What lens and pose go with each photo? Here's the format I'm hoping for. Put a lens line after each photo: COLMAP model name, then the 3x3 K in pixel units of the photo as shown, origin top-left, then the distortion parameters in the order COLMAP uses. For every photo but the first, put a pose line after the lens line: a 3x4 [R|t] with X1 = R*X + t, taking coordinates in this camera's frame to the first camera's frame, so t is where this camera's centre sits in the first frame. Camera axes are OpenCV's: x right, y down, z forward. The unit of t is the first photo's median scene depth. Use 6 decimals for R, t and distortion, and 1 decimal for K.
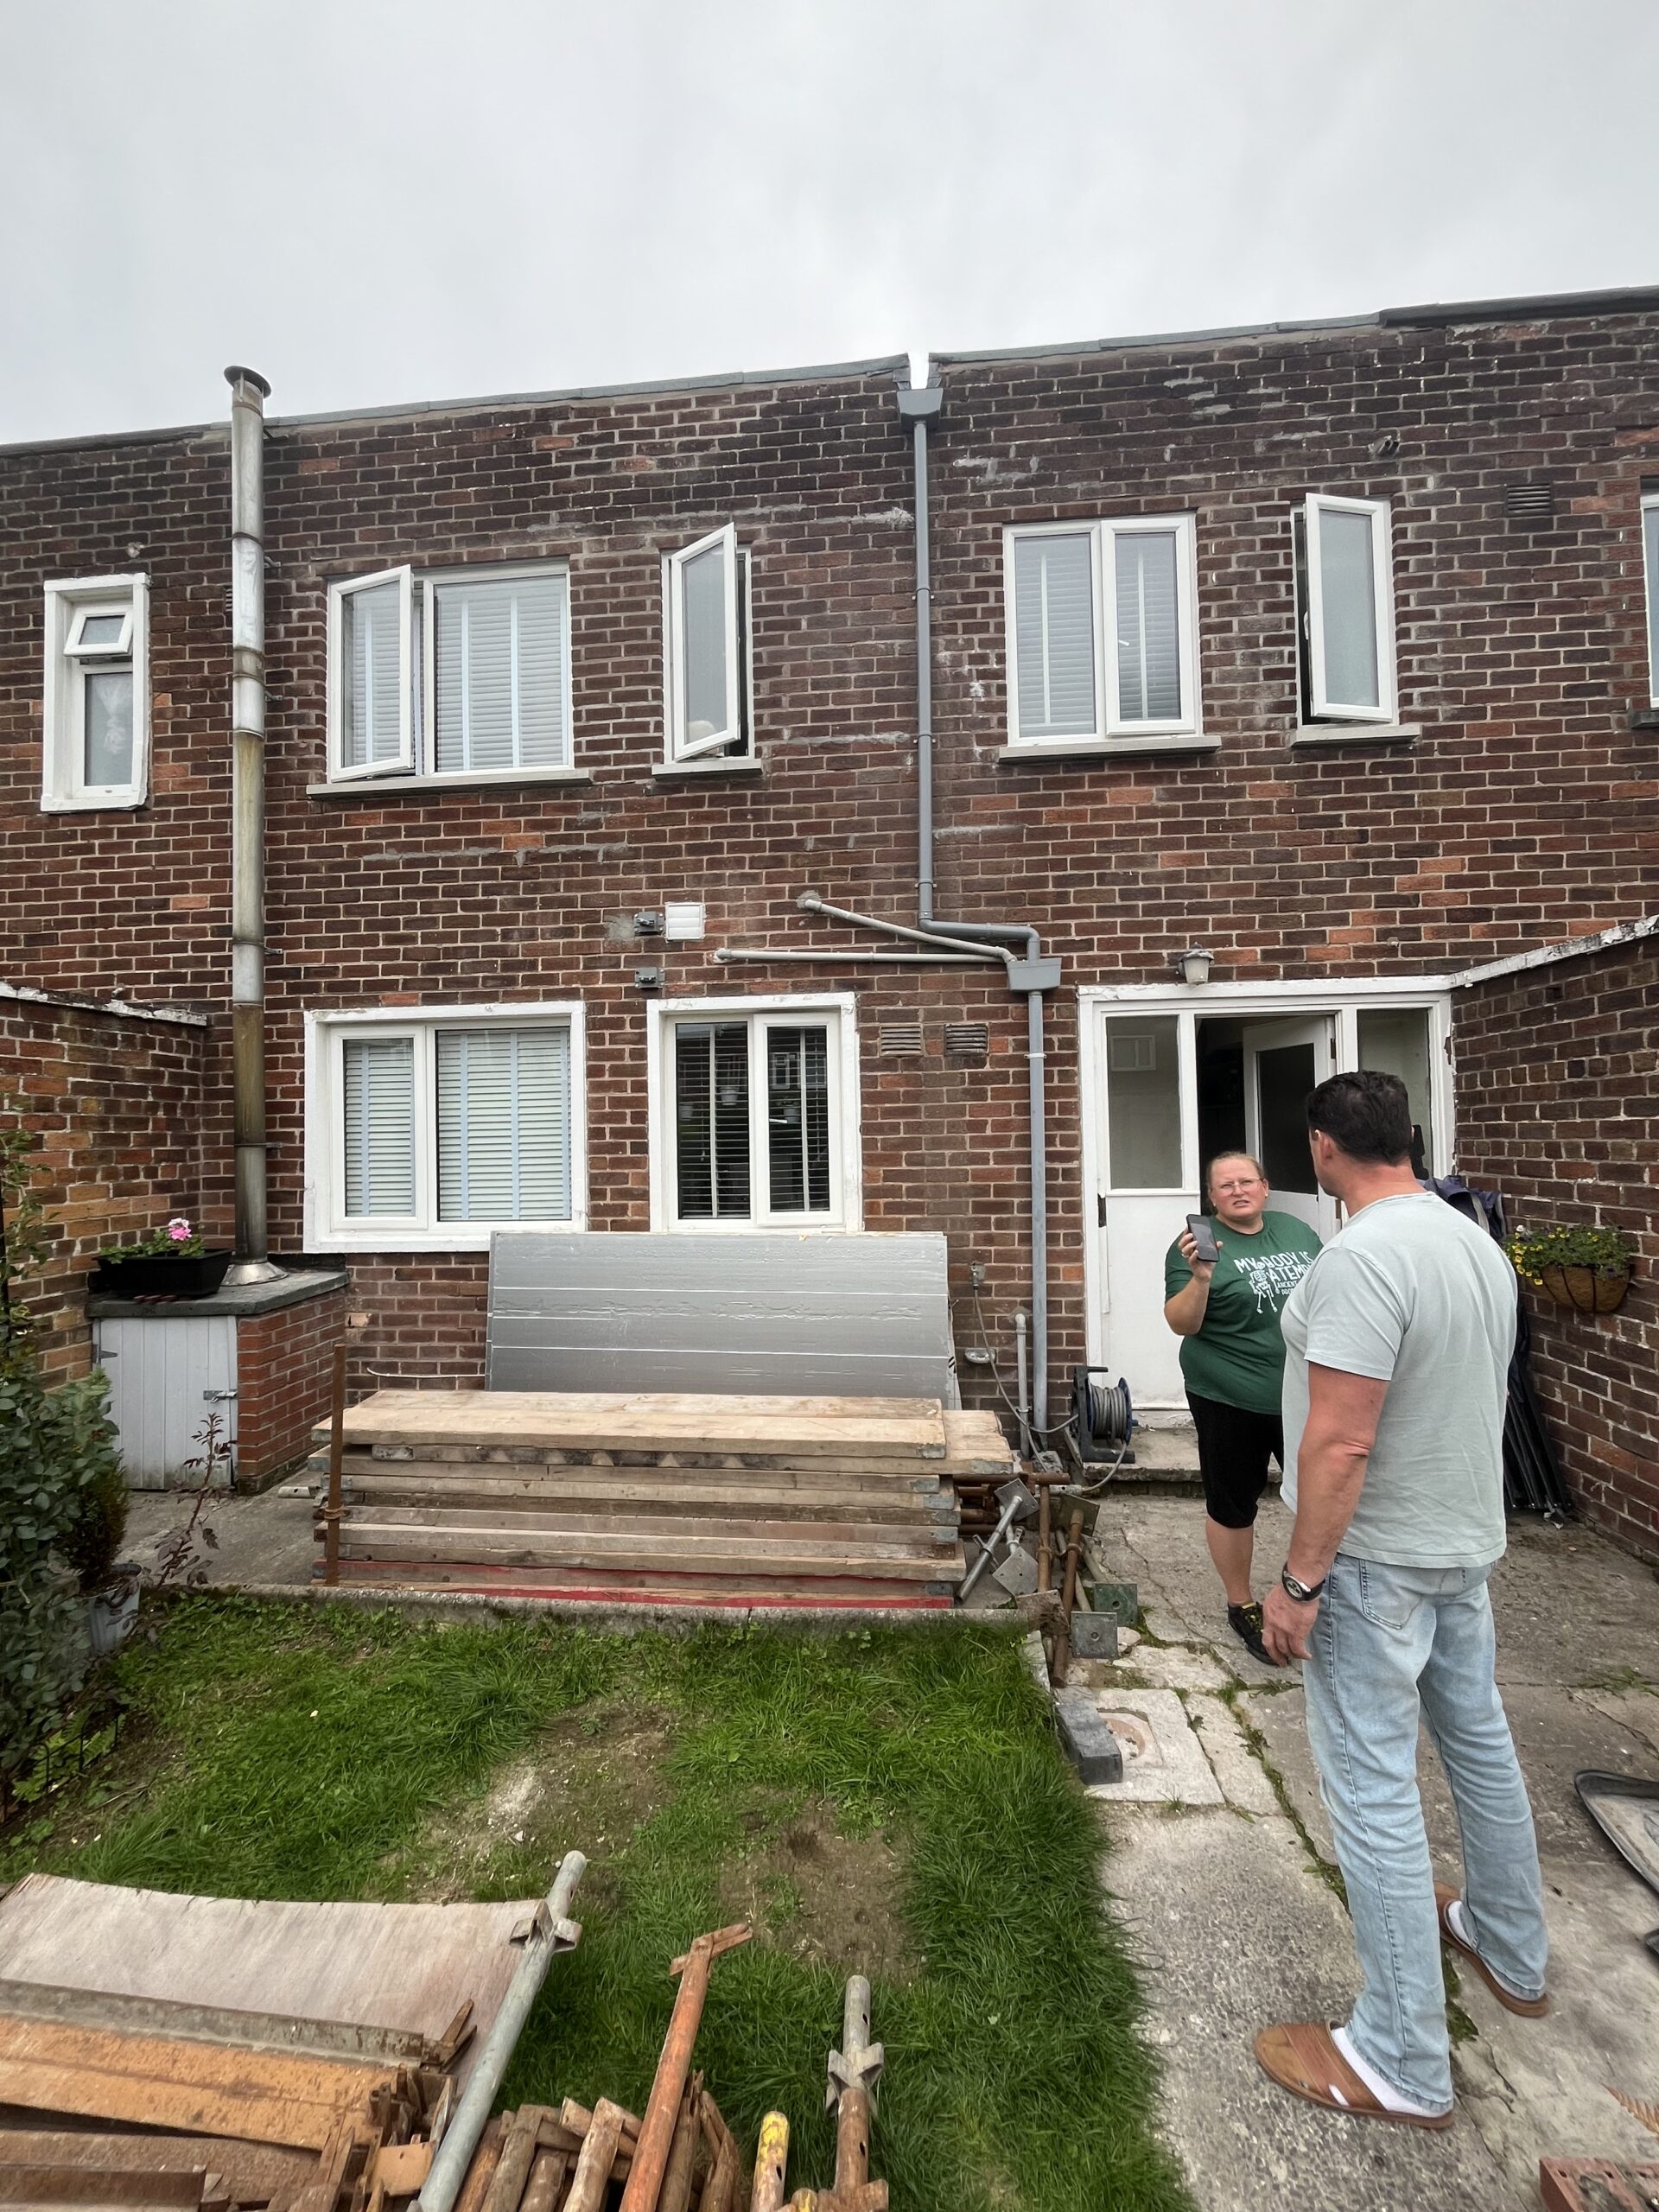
lens RADIAL K [[888.1, 0, 825.3], [0, 888.1, 1100.1], [0, 0, 1]] dist [-0.004104, 0.000288]
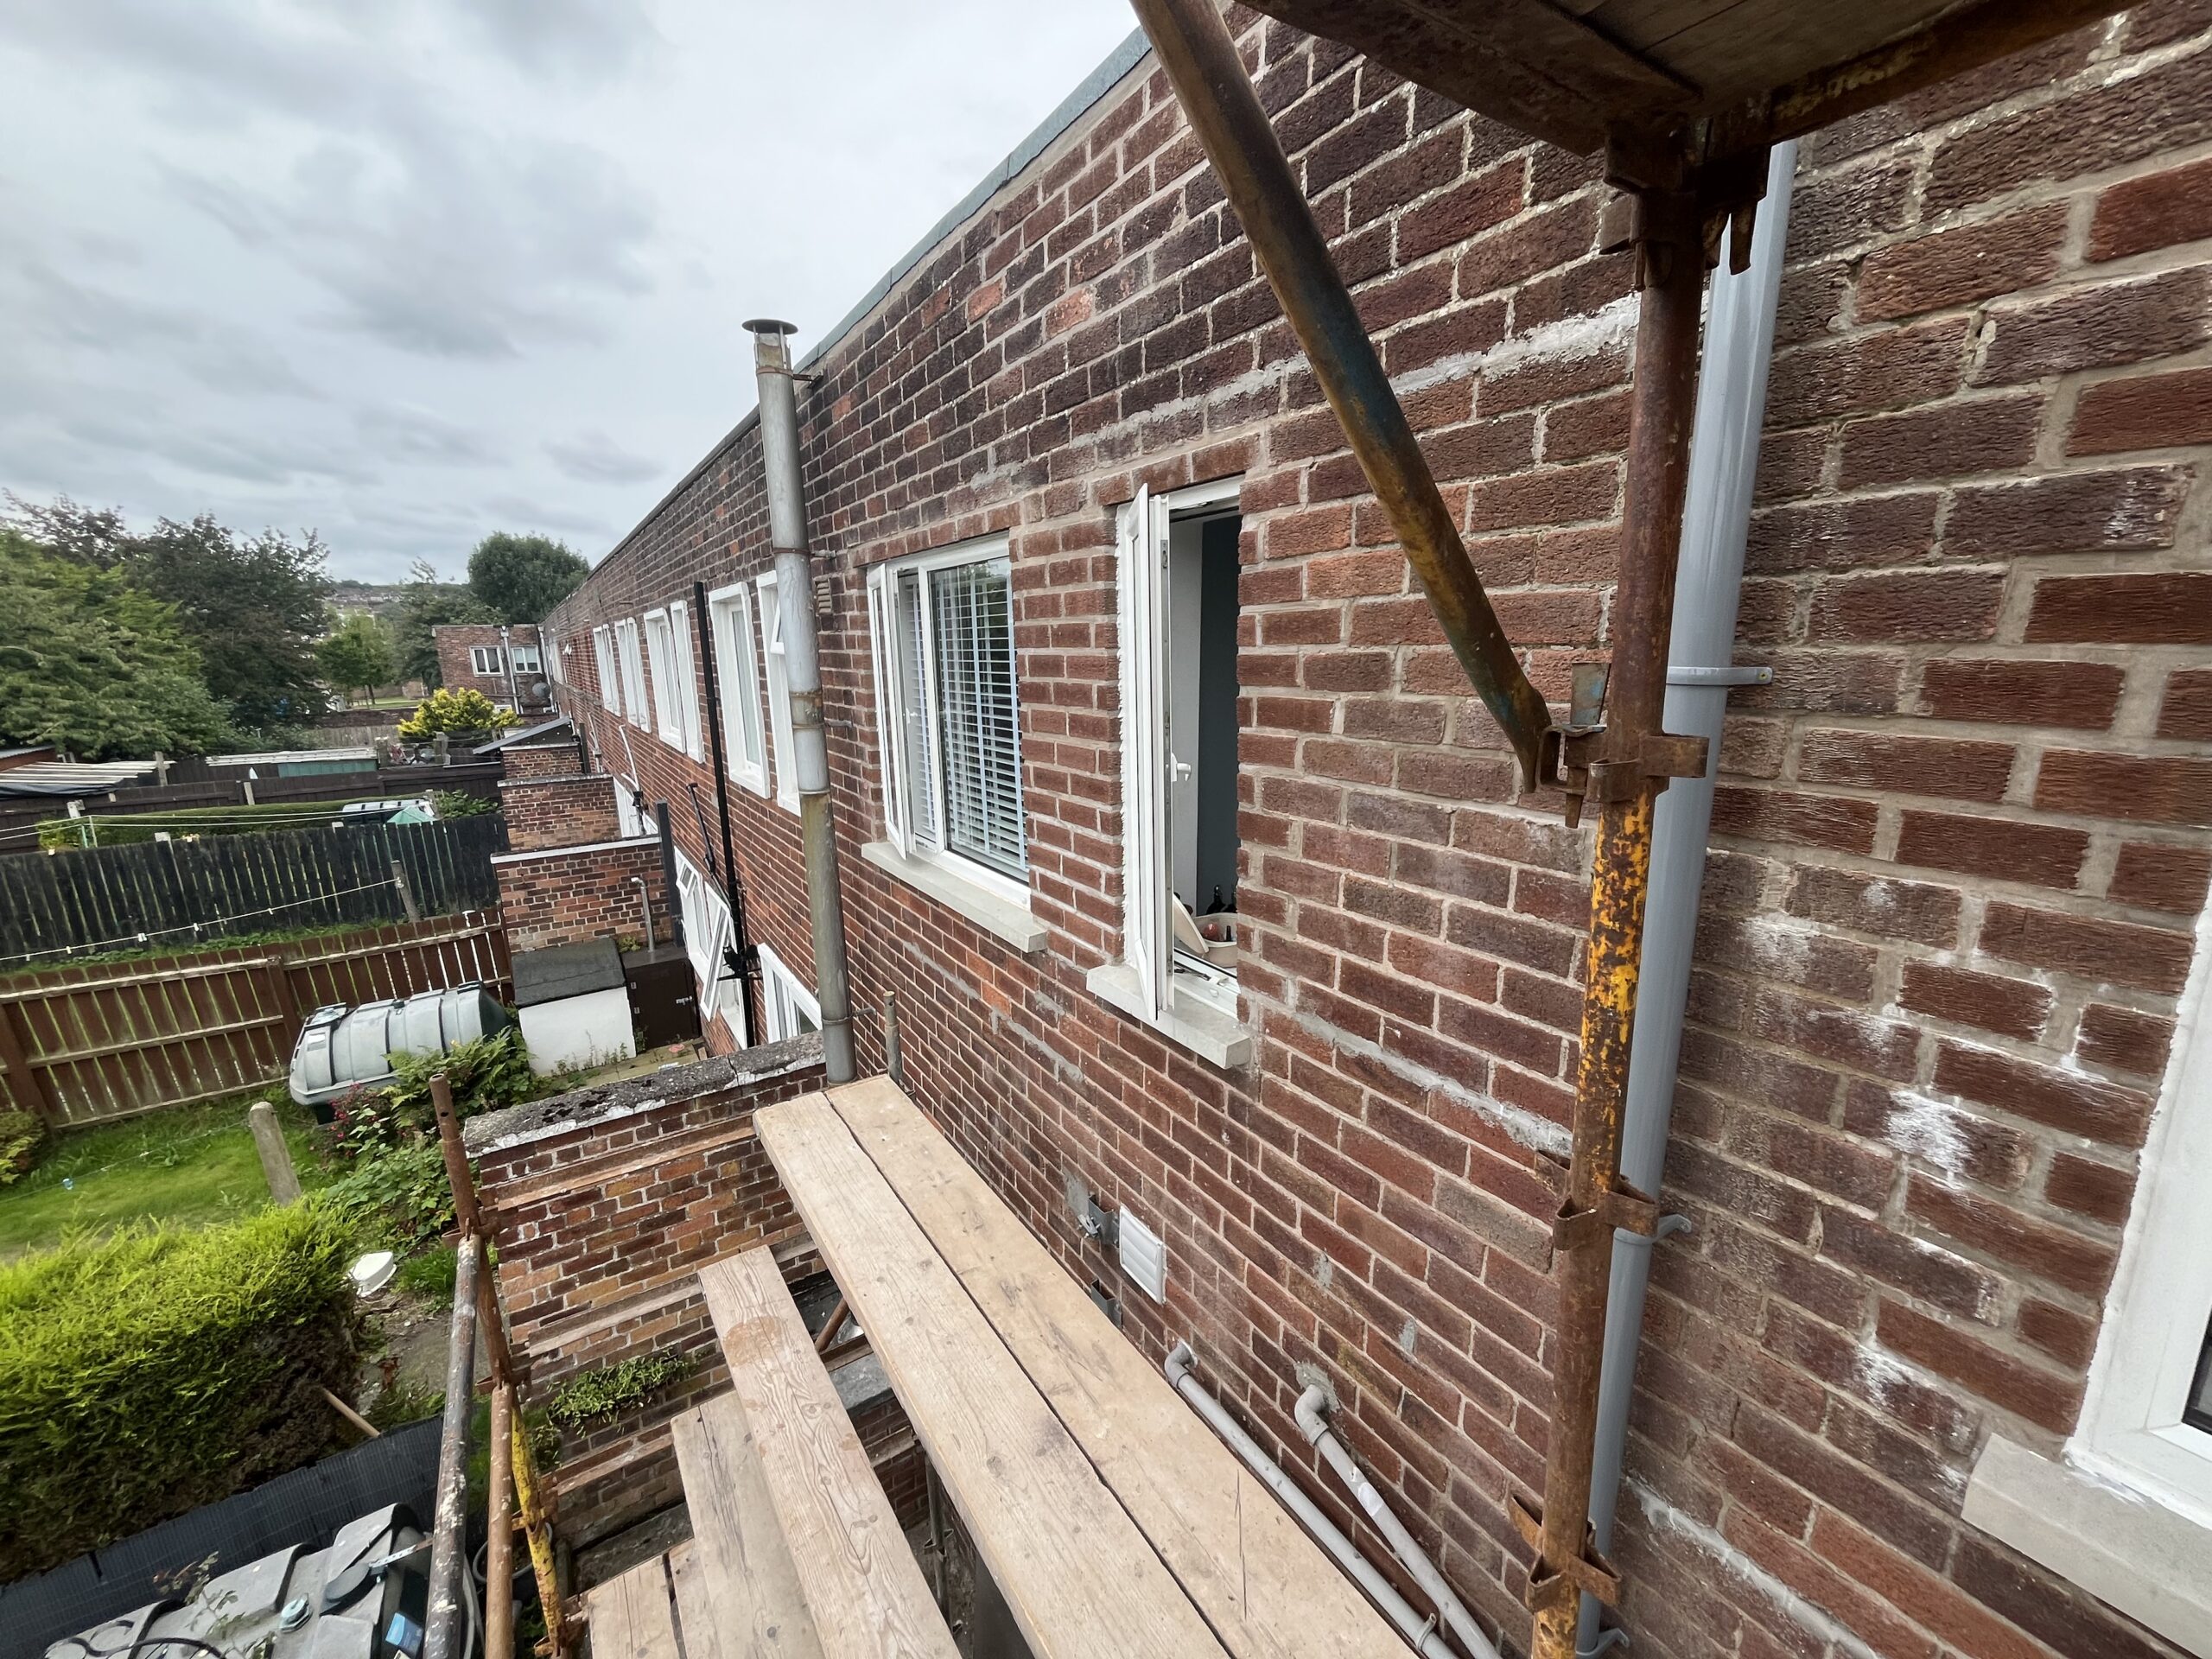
lens RADIAL K [[888.1, 0, 1102.0], [0, 888.1, 832.5], [0, 0, 1]] dist [-0.004104, 0.000288]
pose [[0.621760, 0.169534, -0.764639, 0.196932], [0.035377, 0.969216, 0.243659, -0.589014], [0.782408, -0.178548, 0.596622, 0.717975]]
